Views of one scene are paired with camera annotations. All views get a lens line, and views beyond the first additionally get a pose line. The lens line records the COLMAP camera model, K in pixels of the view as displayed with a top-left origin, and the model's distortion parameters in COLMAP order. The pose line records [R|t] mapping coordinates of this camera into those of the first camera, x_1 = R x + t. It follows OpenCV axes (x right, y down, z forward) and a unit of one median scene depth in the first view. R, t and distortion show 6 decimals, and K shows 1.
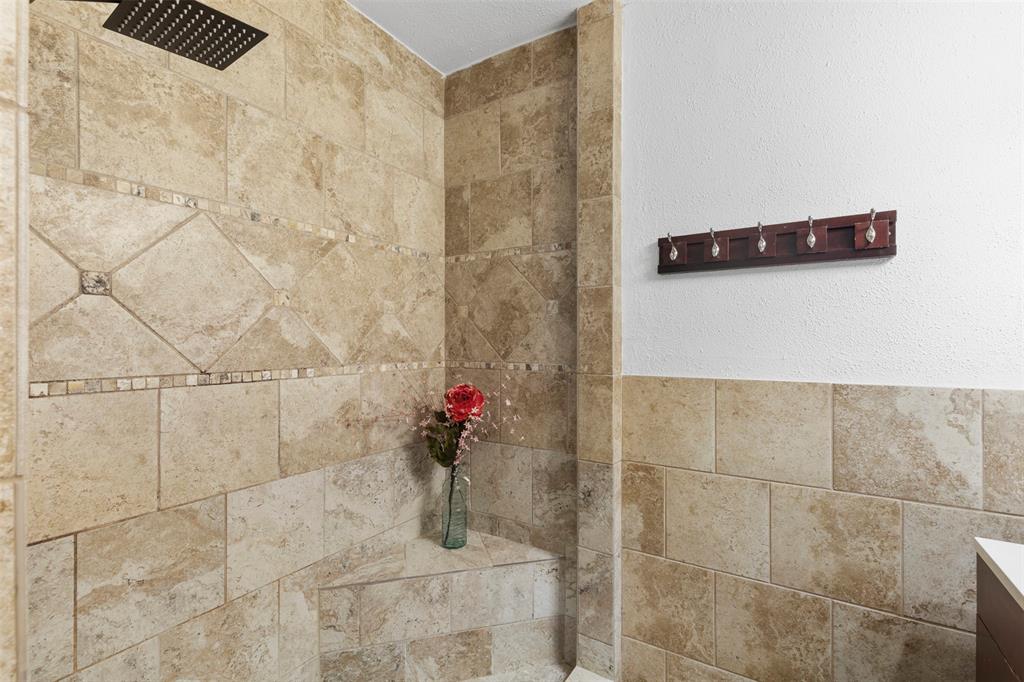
lens RADIAL K [[460.3, 0, 505.1], [0, 460.3, 338.9], [0, 0, 1]] dist [-0.001310, -0.001021]
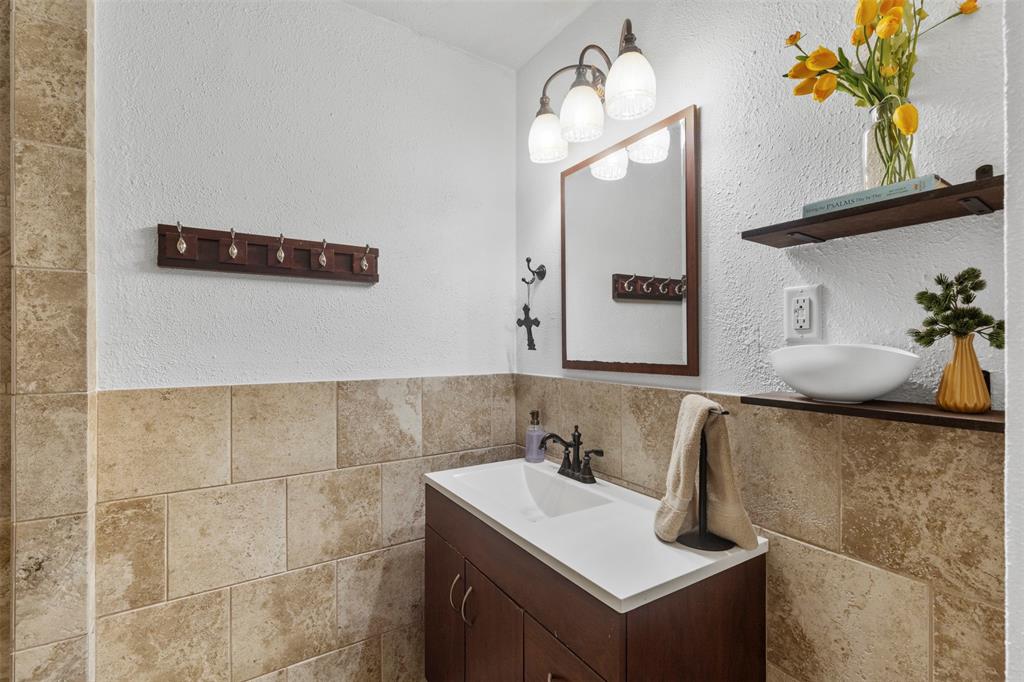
lens RADIAL K [[460.3, 0, 506.5], [0, 460.3, 345.1], [0, 0, 1]] dist [-0.001310, -0.001021]
pose [[0.413067, 0.003977, 0.910692, -0.175154], [-0.000429, 0.999991, -0.004173, 0.006286], [-0.910700, 0.001333, 0.413065, 0.079250]]
